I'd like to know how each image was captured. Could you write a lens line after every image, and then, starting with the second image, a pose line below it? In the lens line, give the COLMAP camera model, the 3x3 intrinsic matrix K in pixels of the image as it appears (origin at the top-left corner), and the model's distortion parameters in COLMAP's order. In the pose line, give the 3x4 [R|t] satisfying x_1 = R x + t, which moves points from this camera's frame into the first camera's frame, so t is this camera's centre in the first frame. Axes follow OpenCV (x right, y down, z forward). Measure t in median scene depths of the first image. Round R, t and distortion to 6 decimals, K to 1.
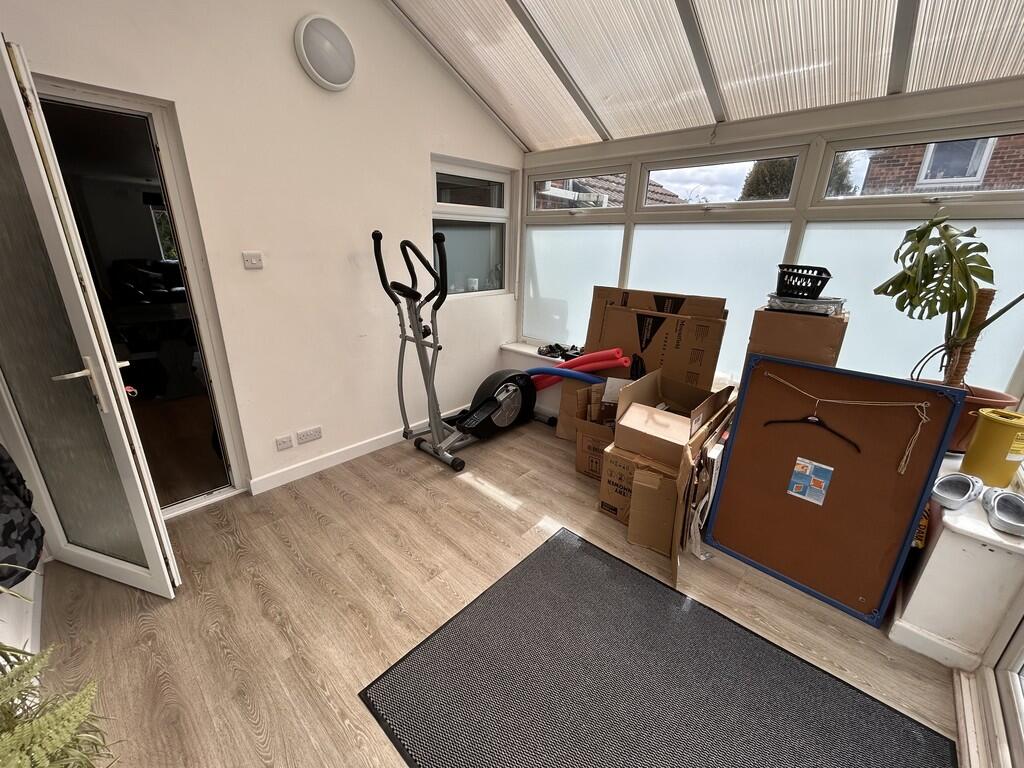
lens RADIAL K [[413.1, 0, 509.3], [0, 413.1, 385.6], [0, 0, 1]] dist [0.000948, 0.000343]
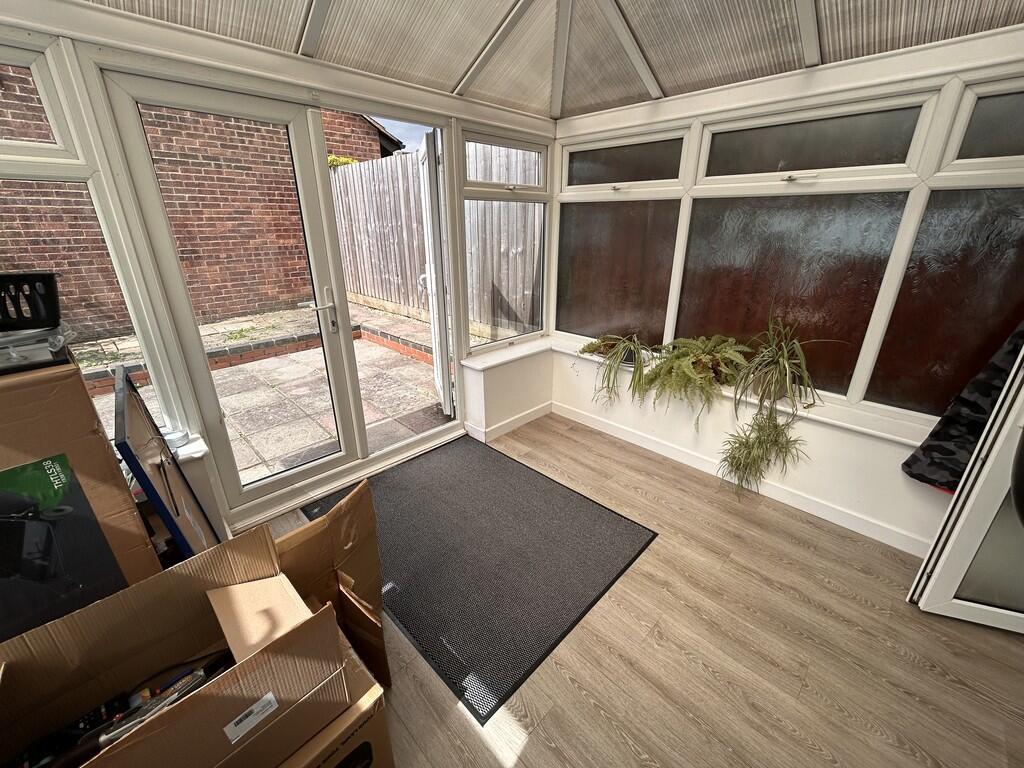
lens RADIAL K [[413.1, 0, 510.0], [0, 413.1, 382.2], [0, 0, 1]] dist [0.000948, 0.000343]
pose [[-0.999210, -0.030211, 0.025816, 0.097833], [-0.006513, 0.765358, 0.643572, -0.417782], [-0.039201, 0.642896, -0.764950, 1.200570]]
